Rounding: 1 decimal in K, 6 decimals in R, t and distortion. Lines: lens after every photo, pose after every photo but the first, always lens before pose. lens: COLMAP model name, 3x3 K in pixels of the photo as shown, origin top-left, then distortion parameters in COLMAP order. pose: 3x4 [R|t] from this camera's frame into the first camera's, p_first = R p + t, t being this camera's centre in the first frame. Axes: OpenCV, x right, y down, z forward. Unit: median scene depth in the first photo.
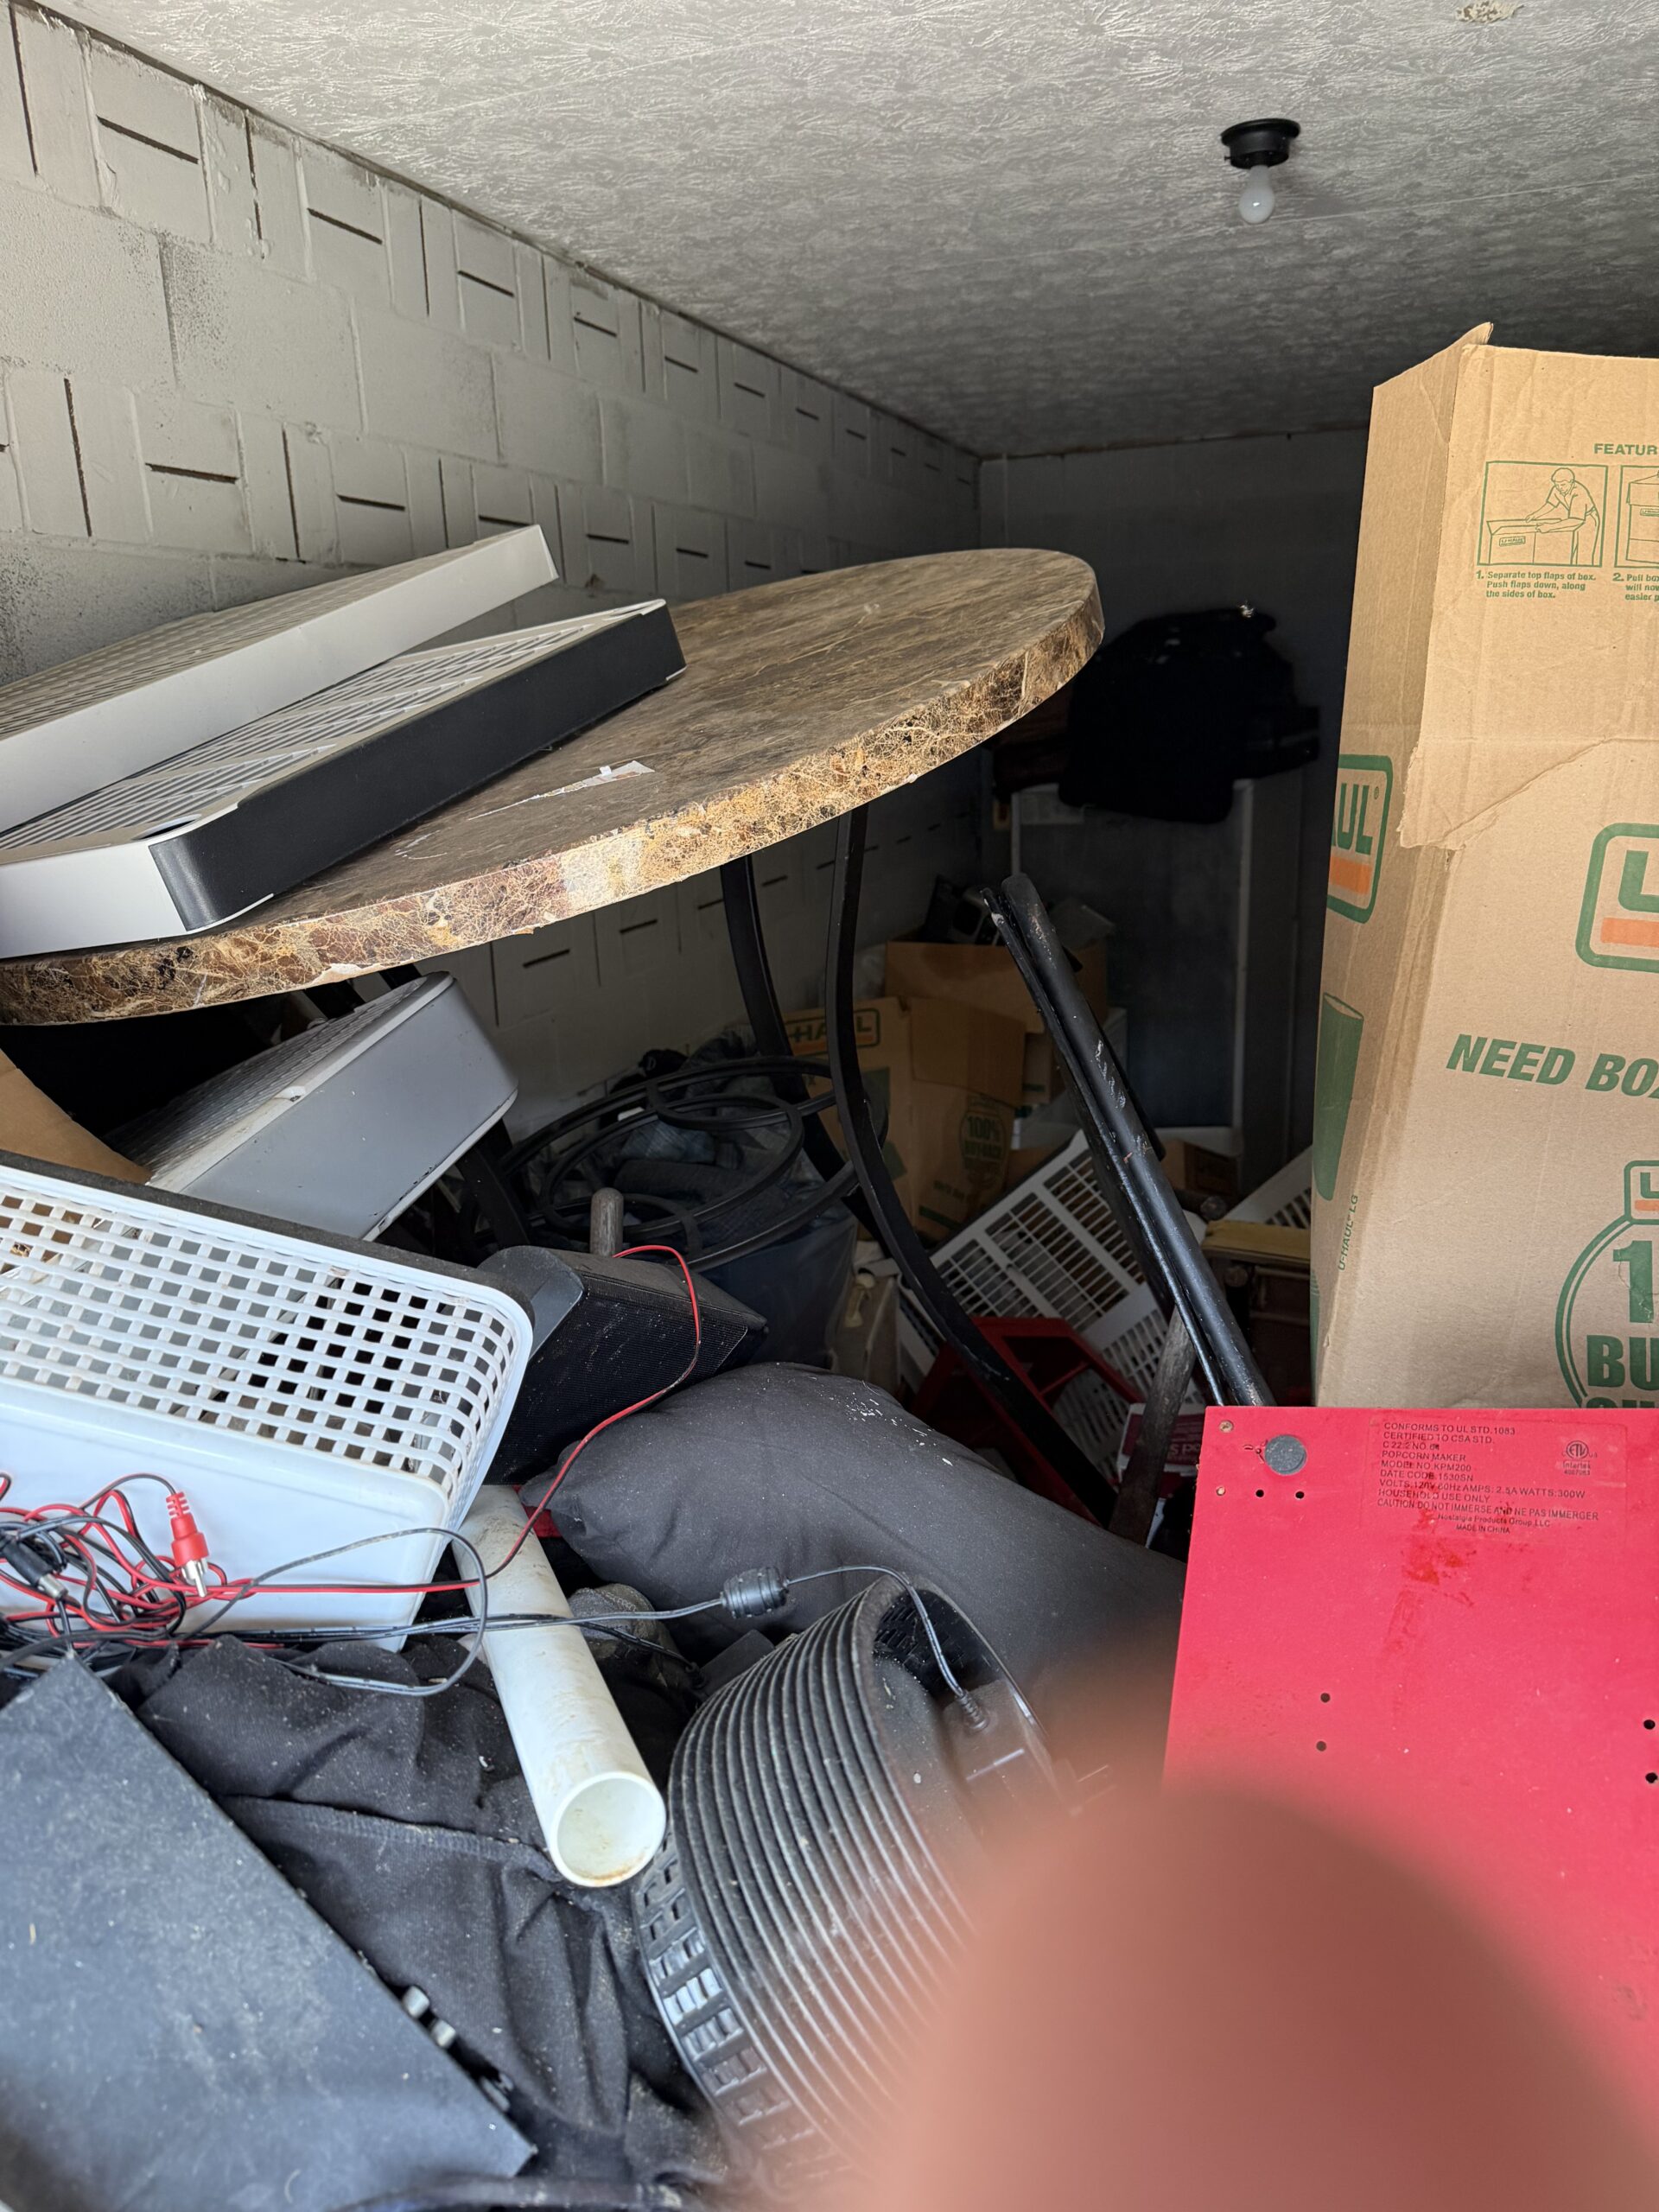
lens RADIAL K [[1553.5, 0, 829.5], [0, 1553.5, 1106.0], [0, 0, 1]] dist [0.007074, -0.005544]
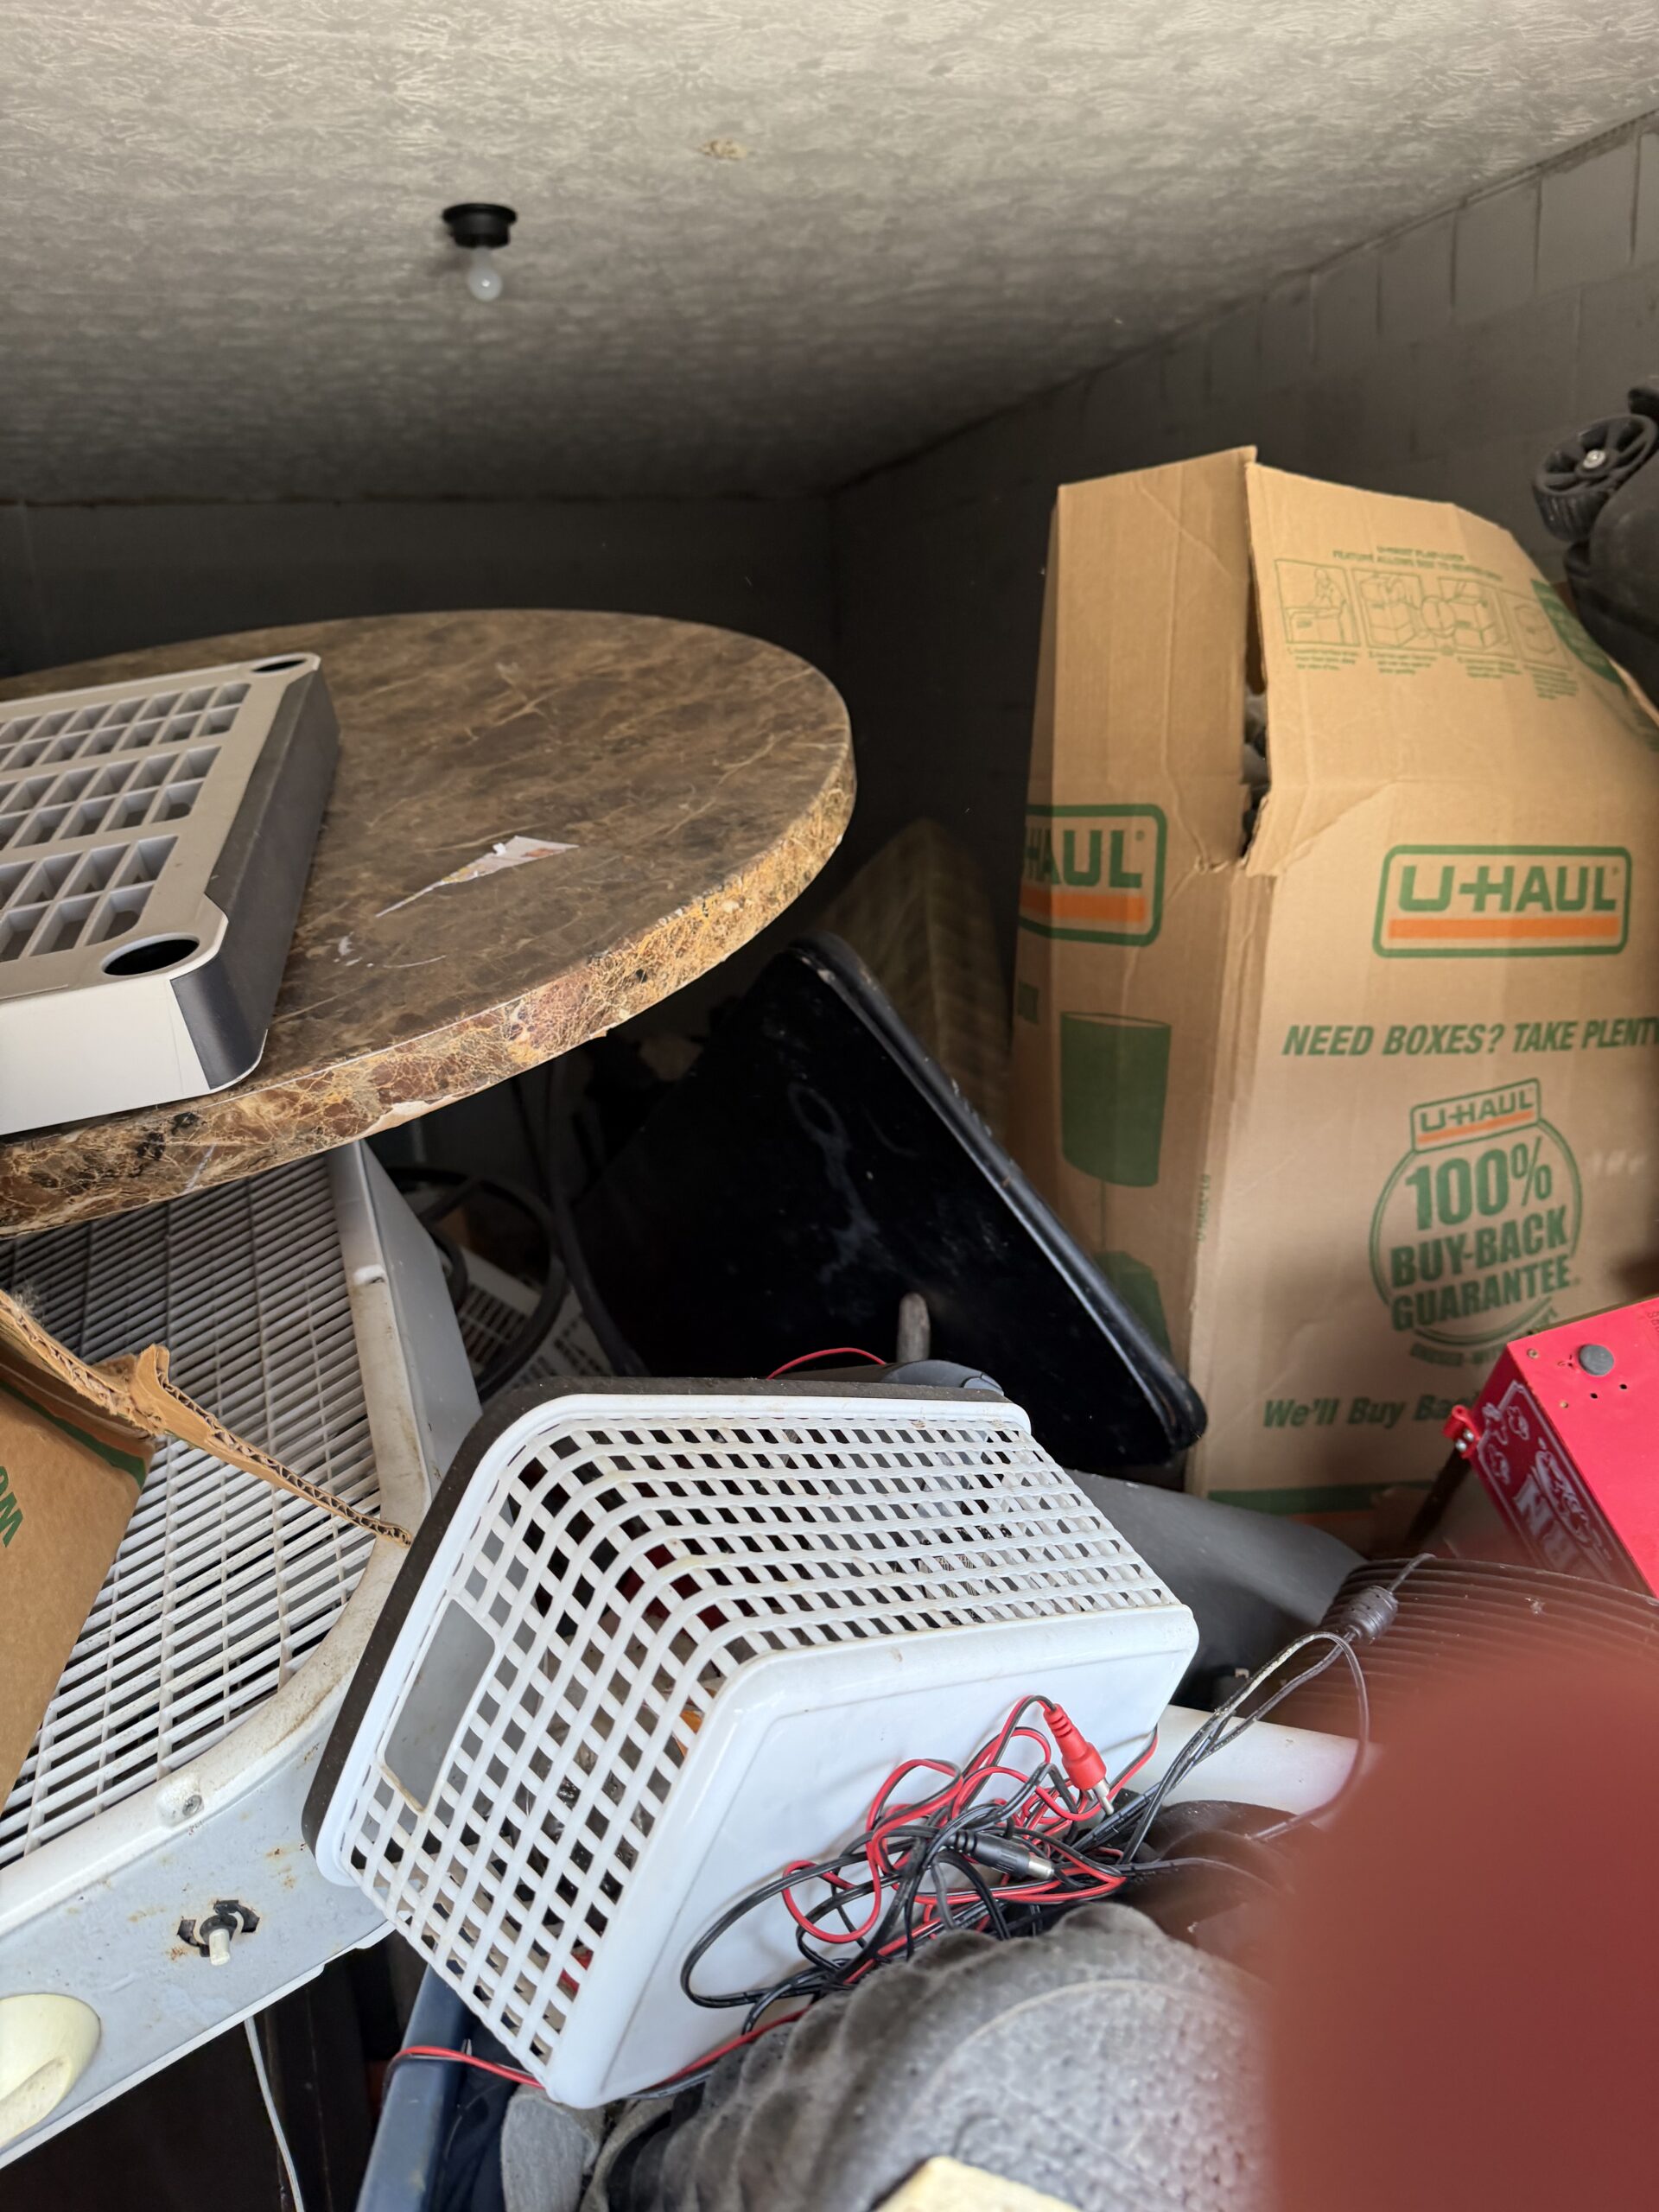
lens RADIAL K [[1559.4, 0, 832.5], [0, 1559.4, 1127.5], [0, 0, 1]] dist [-0.024608, 0.006523]
pose [[0.802307, -0.155879, 0.576199, -0.598575], [0.170396, 0.984943, 0.029196, -0.064845], [-0.572074, 0.074758, 0.816788, 0.223885]]
